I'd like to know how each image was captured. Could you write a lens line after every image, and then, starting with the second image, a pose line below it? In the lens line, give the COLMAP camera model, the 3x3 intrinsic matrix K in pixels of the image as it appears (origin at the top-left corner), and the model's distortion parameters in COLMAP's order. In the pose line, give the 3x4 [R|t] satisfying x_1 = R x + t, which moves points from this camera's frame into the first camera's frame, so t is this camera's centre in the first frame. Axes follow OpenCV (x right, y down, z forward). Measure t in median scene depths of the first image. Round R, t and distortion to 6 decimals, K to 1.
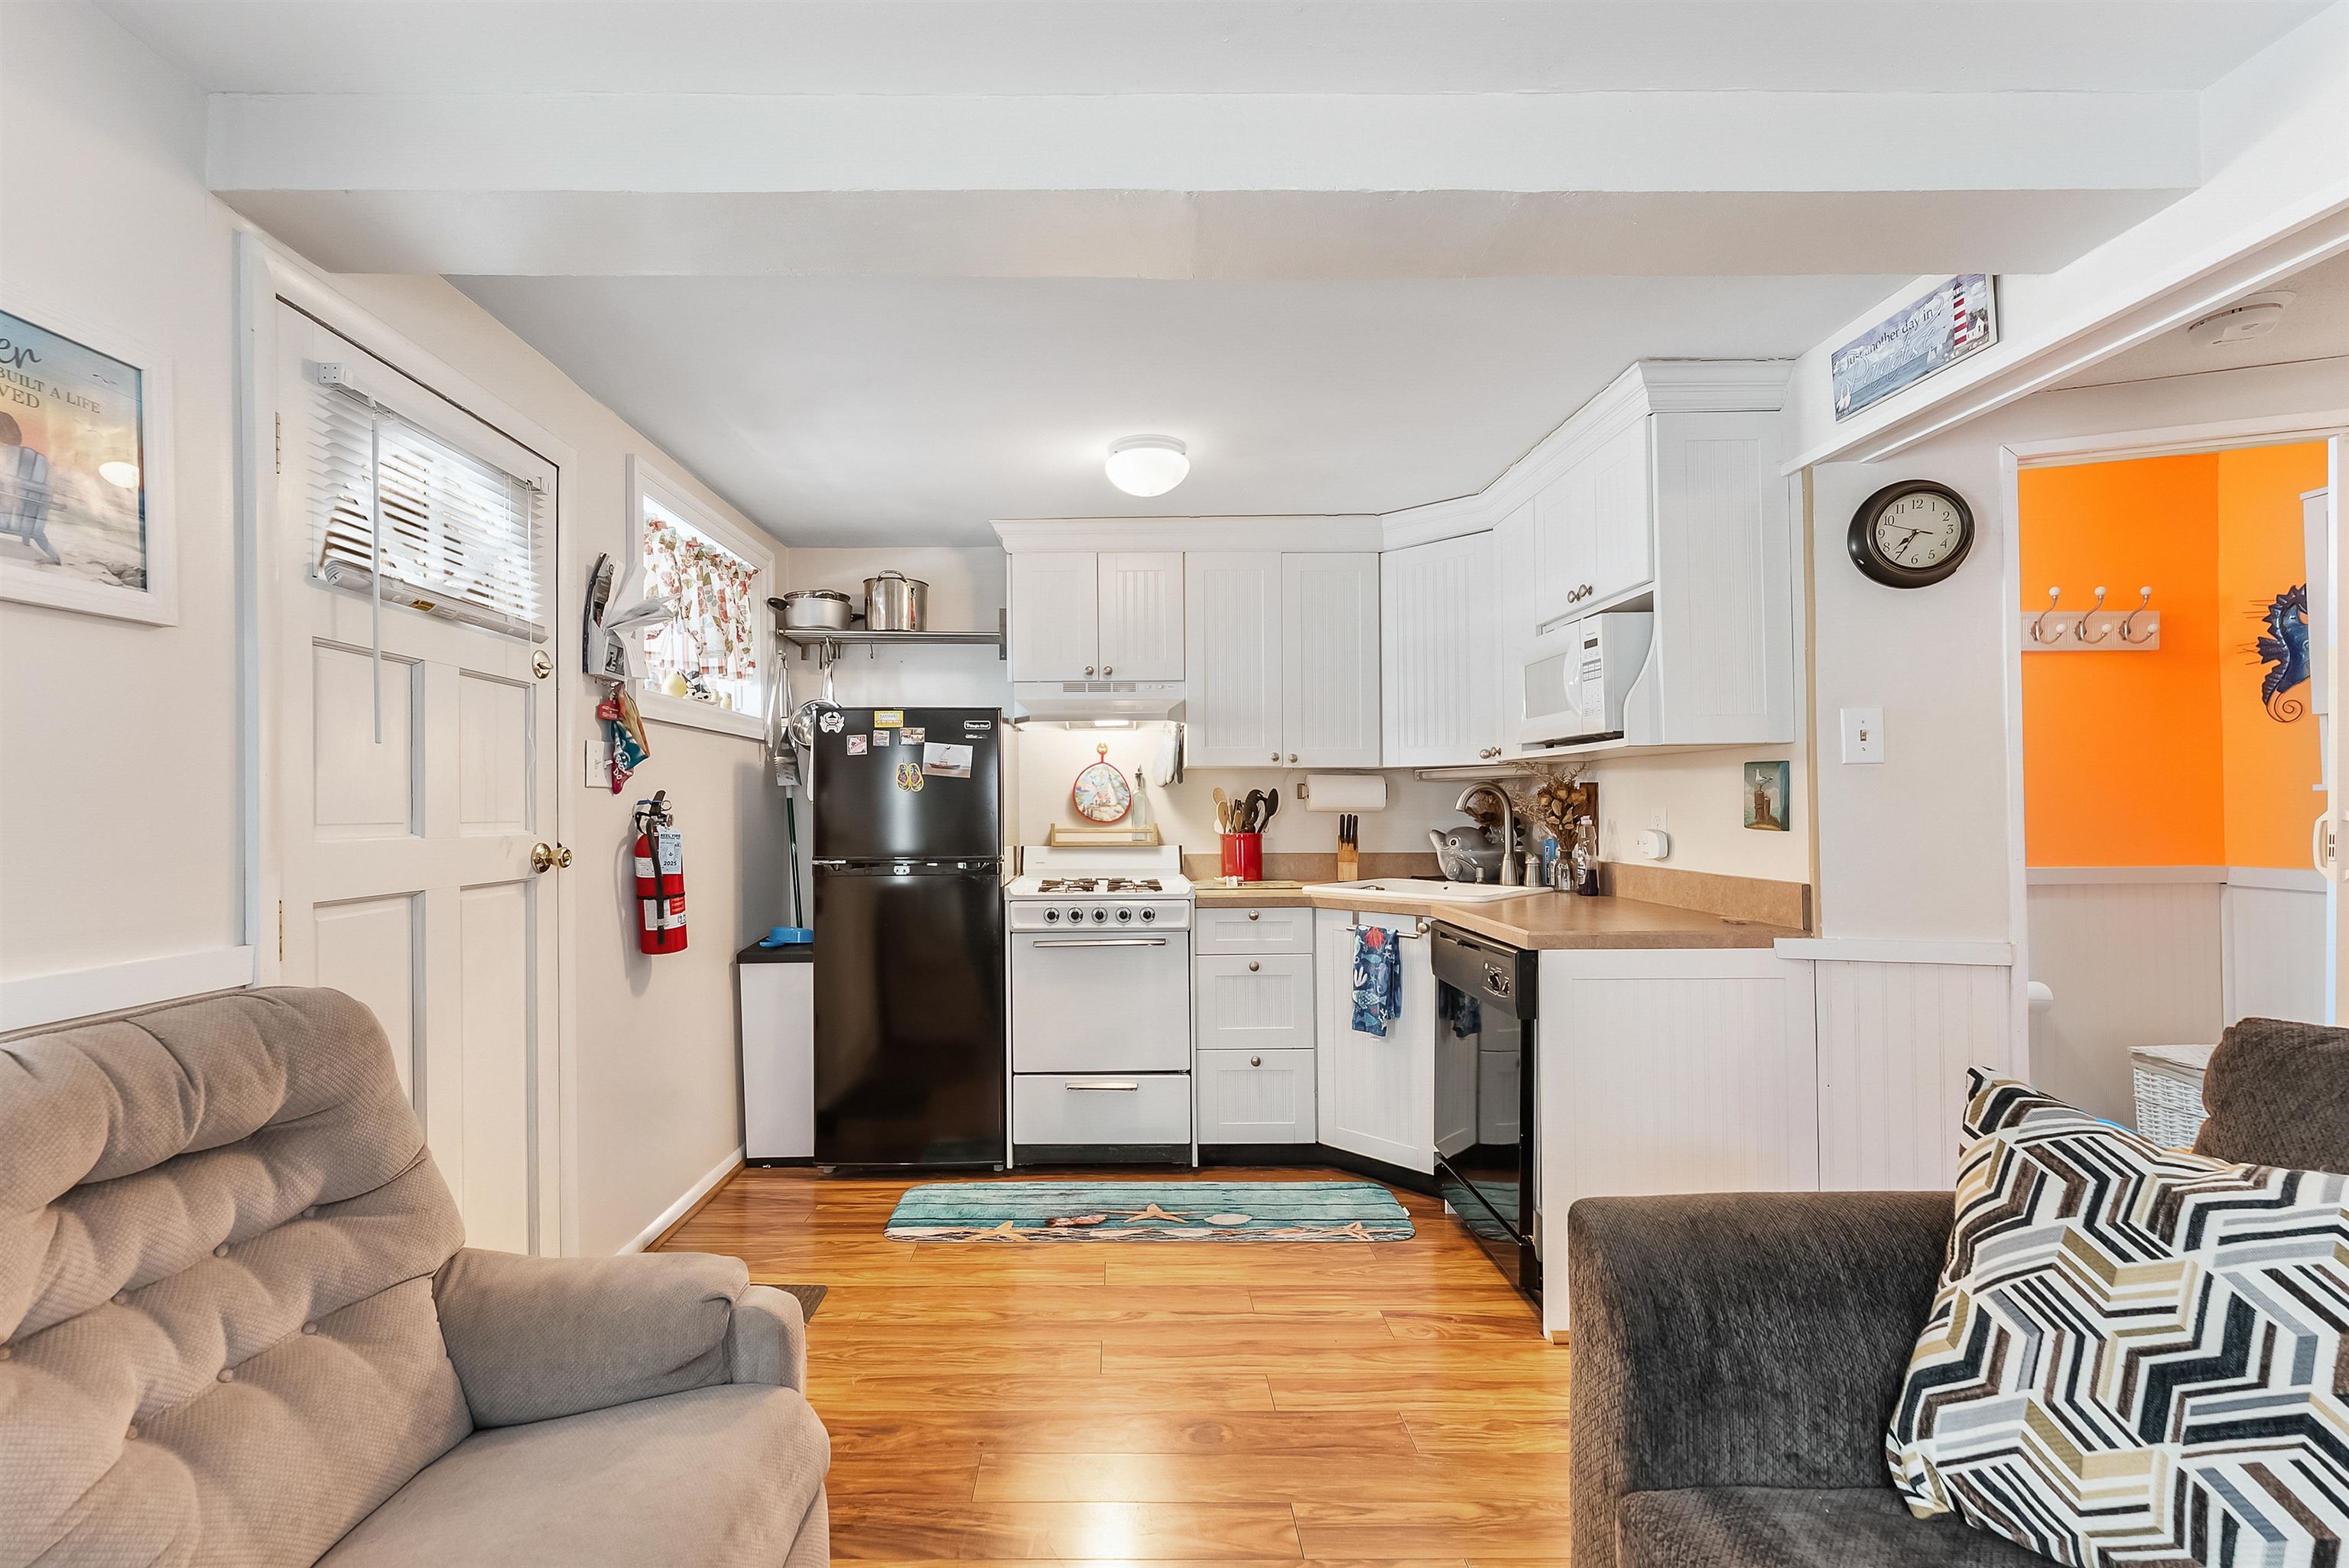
lens RADIAL K [[975.1, 0, 1111.3], [0, 975.1, 786.5], [0, 0, 1]] dist [-0.000070, 0.000026]
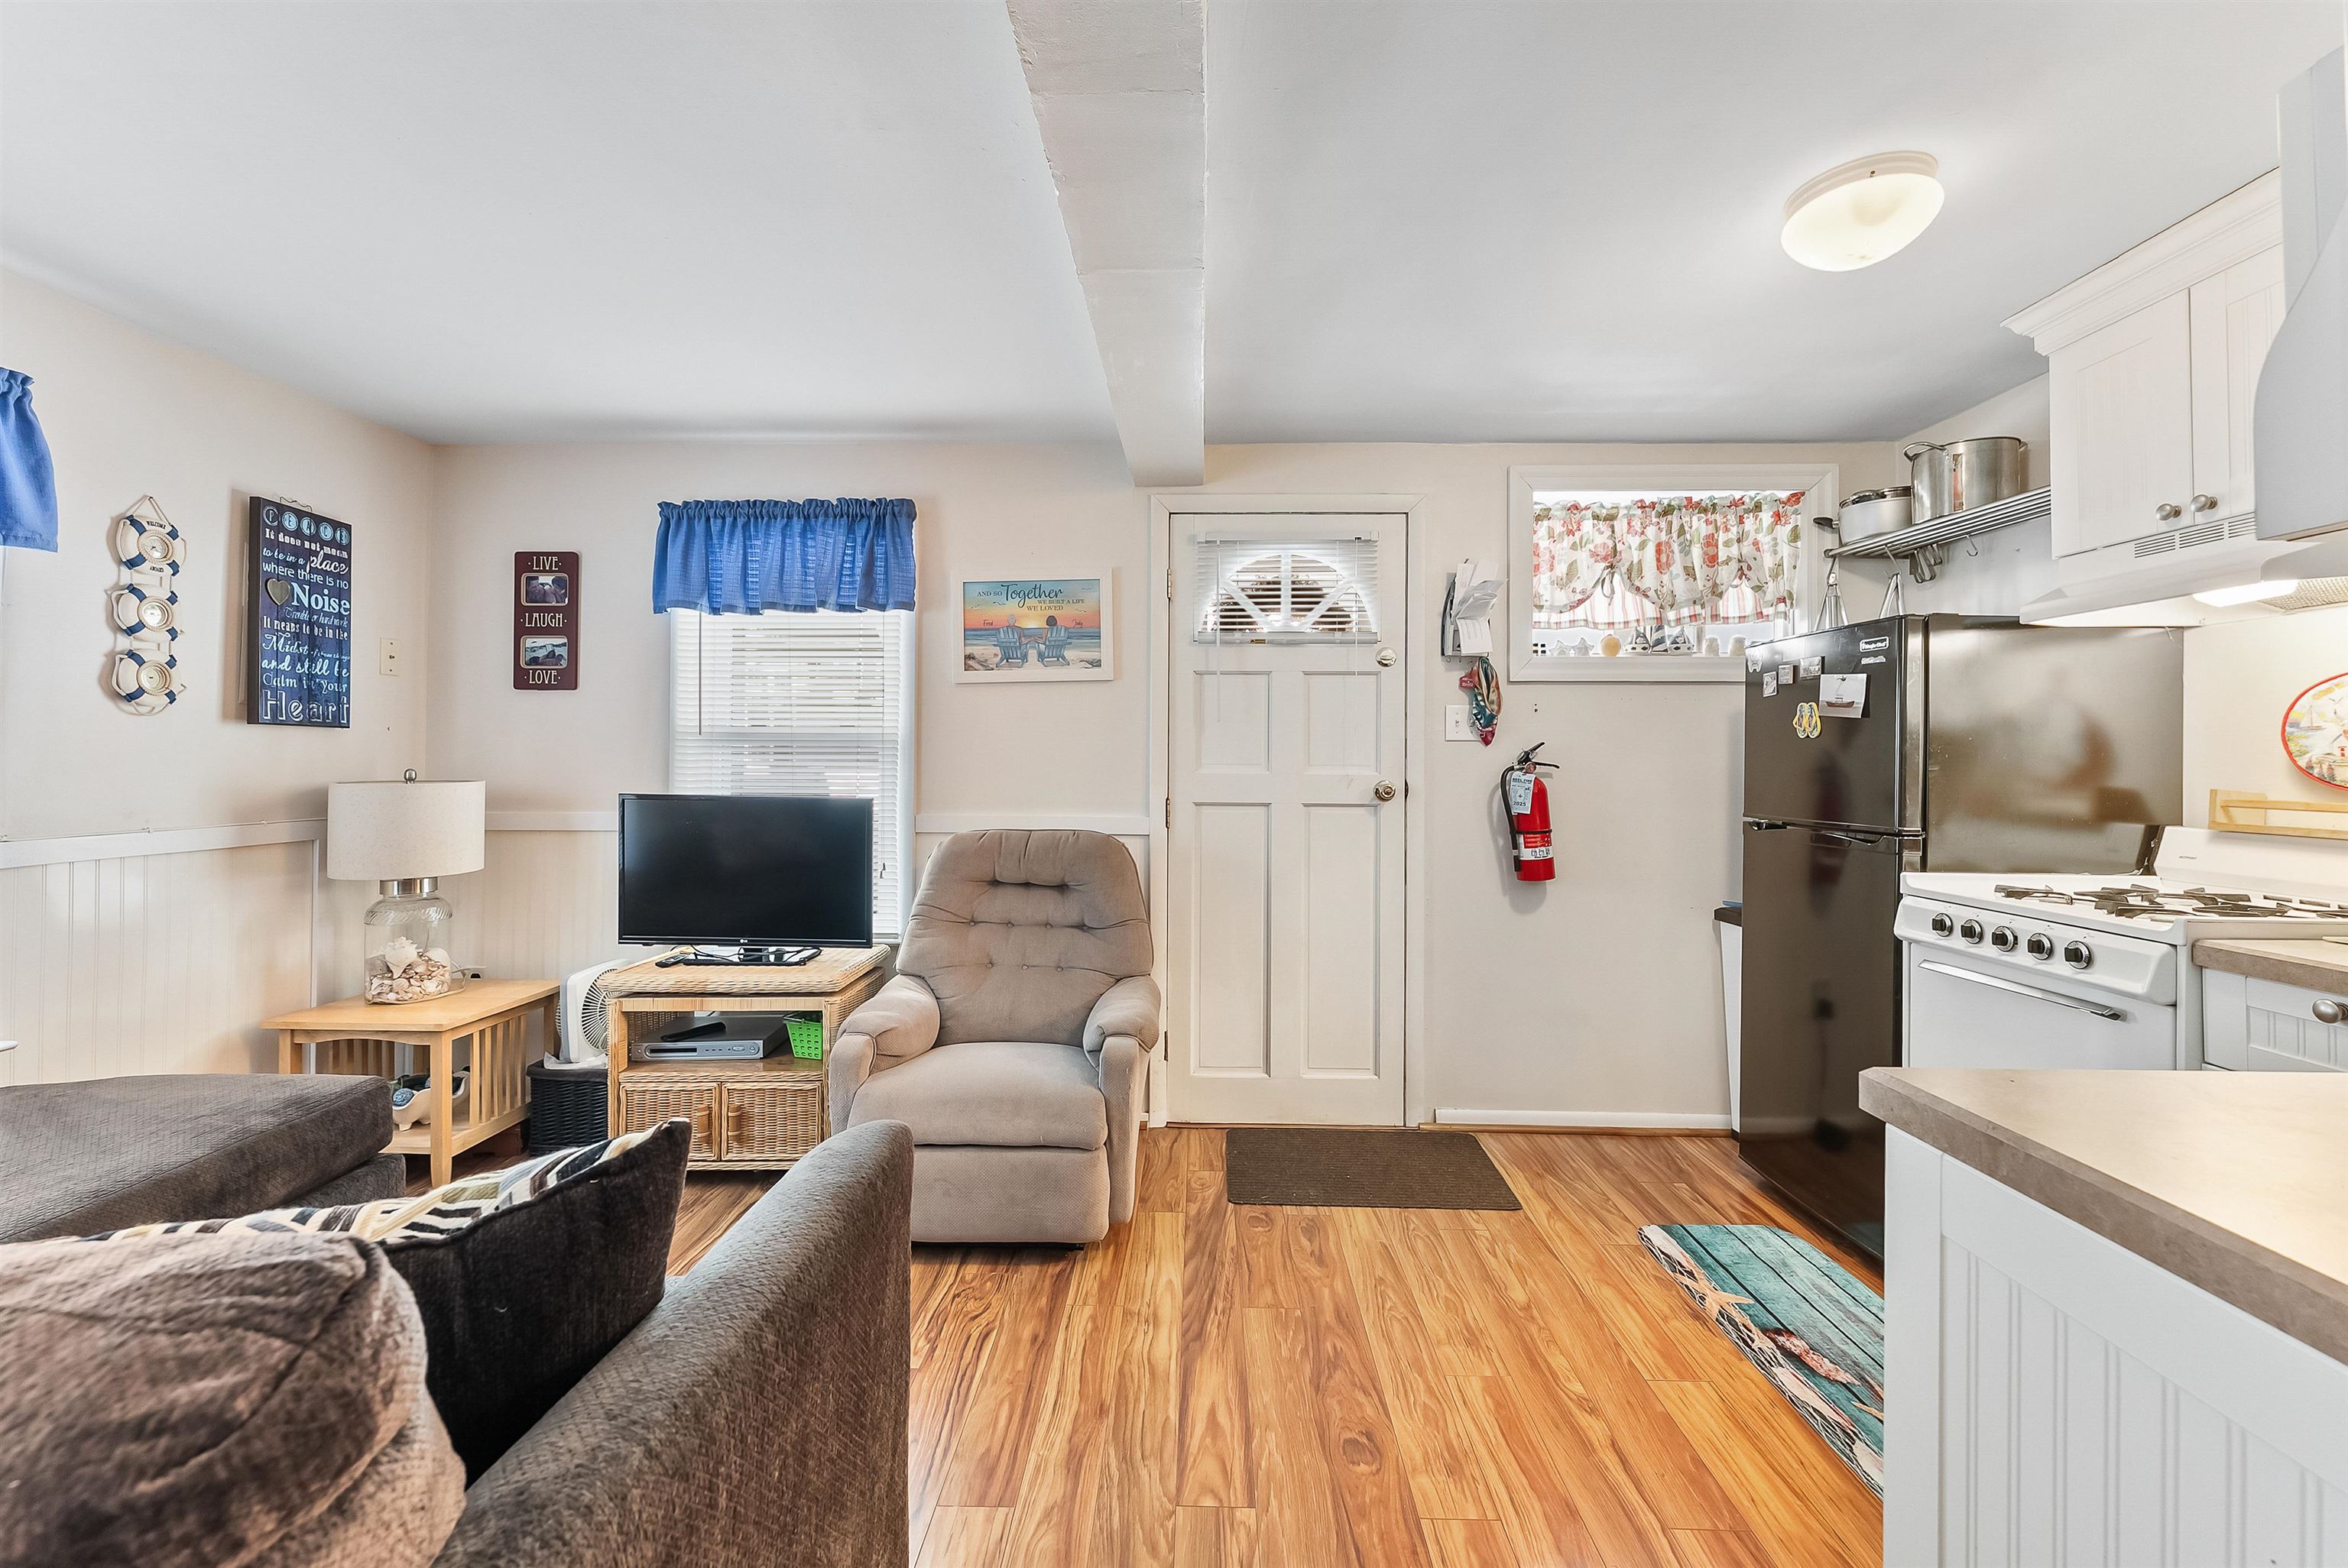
lens RADIAL K [[953.2, 0, 1179.6], [0, 953.2, 749.4], [0, 0, 1]] dist [-0.000262, -0.000270]
pose [[-0.013364, -0.004992, -0.999898, 0.617998], [0.017120, 0.999840, -0.005221, 0.010523], [0.999764, -0.017188, -0.013277, 0.534392]]
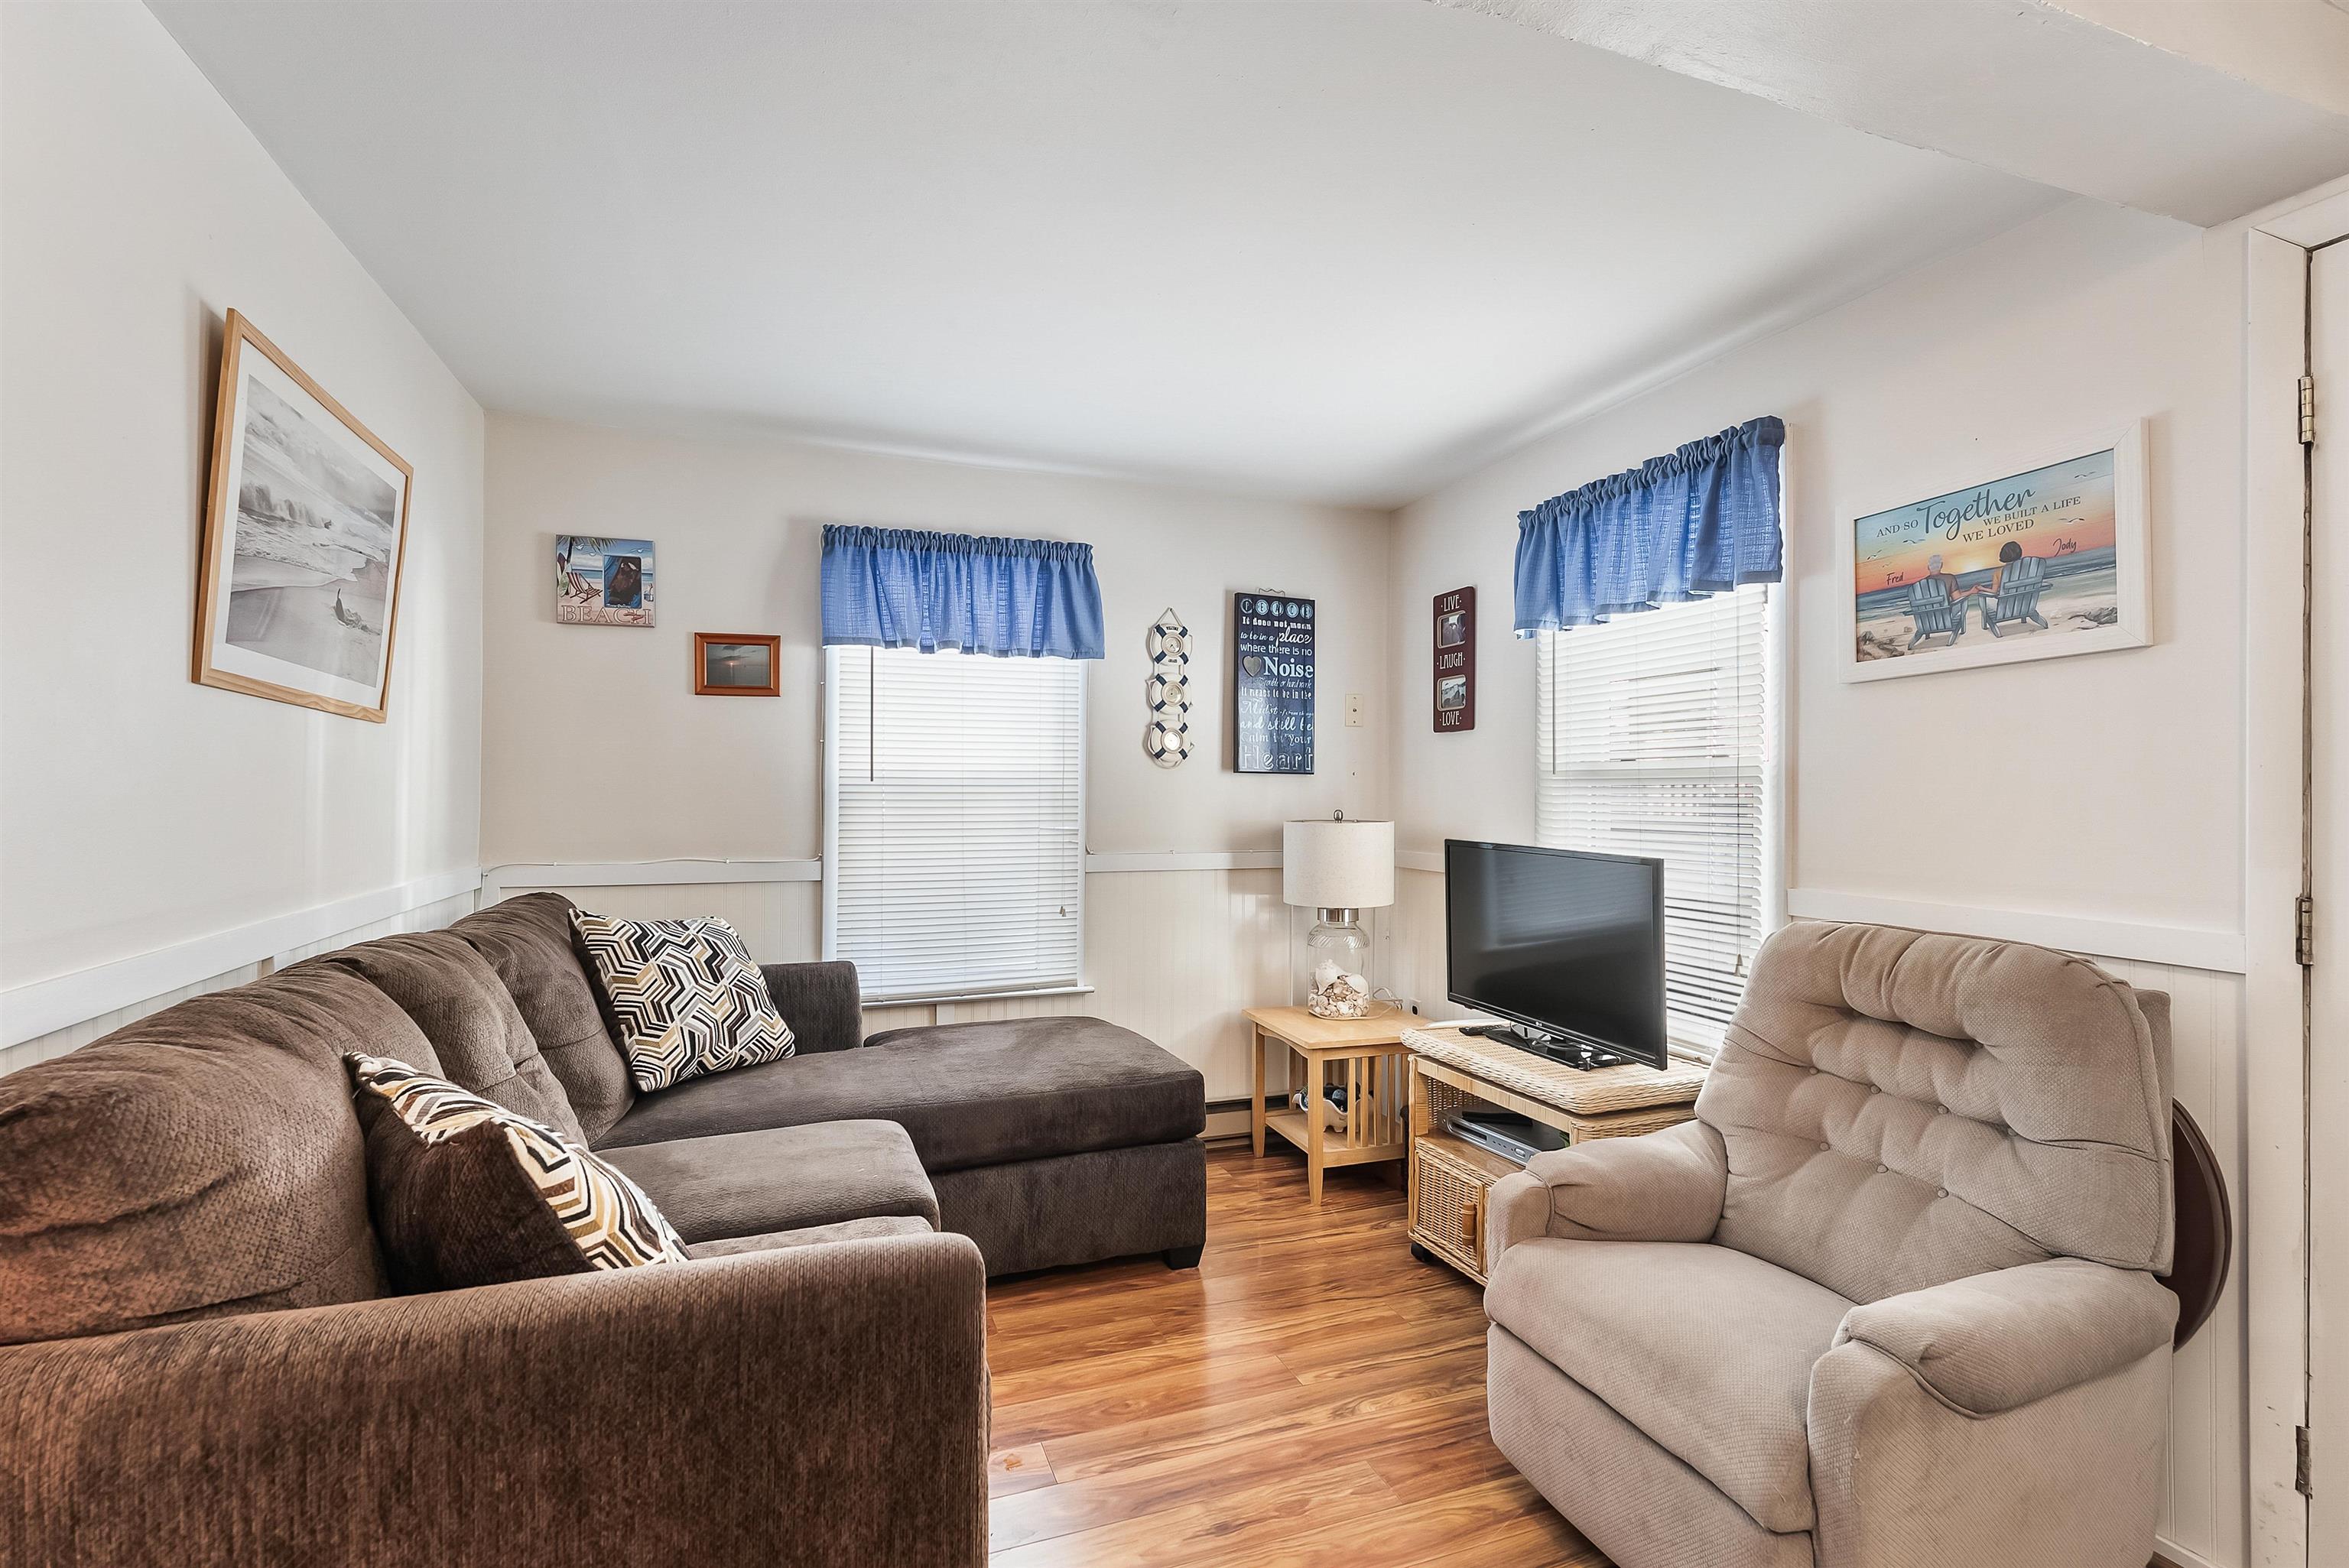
lens RADIAL K [[1057.6, 0, 1174.5], [0, 1057.6, 784.0], [0, 0, 1]] dist [-0.002563, -0.000440]
pose [[-0.936120, -0.002680, -0.351669, 0.262291], [0.007121, 0.999622, -0.026572, 0.013256], [0.351607, -0.027378, -0.935747, 0.791941]]
